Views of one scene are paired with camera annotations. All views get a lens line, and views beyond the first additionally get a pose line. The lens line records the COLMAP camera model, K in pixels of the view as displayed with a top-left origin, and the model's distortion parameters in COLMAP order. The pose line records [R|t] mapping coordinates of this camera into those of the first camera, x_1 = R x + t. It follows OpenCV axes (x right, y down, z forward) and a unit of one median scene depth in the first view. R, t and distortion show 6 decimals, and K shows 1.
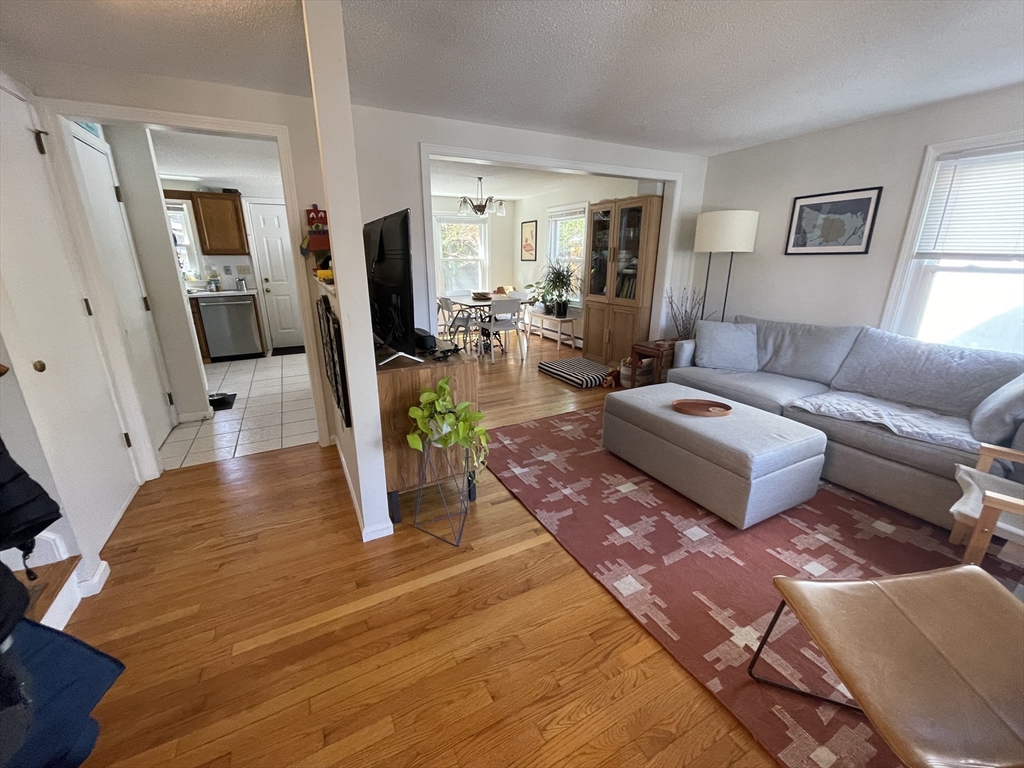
lens RADIAL K [[414.8, 0, 503.8], [0, 414.8, 381.8], [0, 0, 1]] dist [-0.000831, -0.000160]
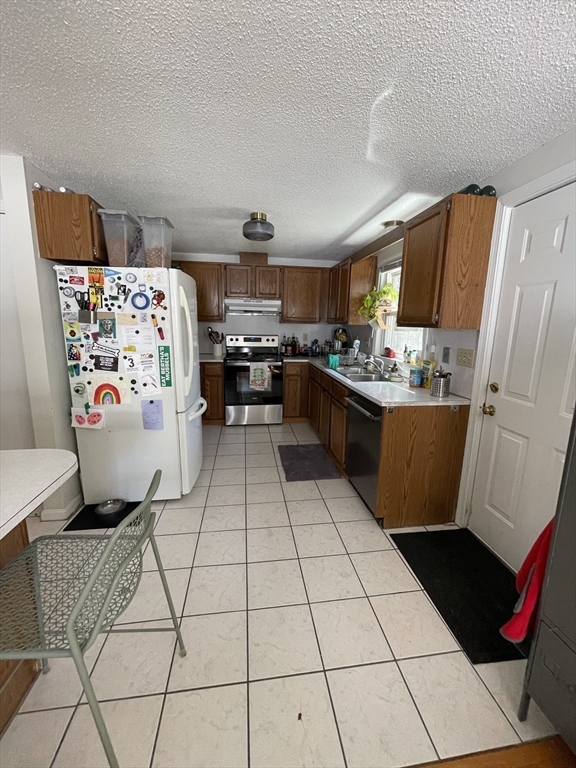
lens RADIAL K [[311.1, 0, 292.0], [0, 311.1, 379.8], [0, 0, 1]] dist [-0.000831, -0.000160]
pose [[-0.320648, 0.169458, -0.931917, -0.447884], [-0.297175, 0.916192, 0.268849, -0.575124], [0.899373, 0.363148, -0.243417, 1.855185]]
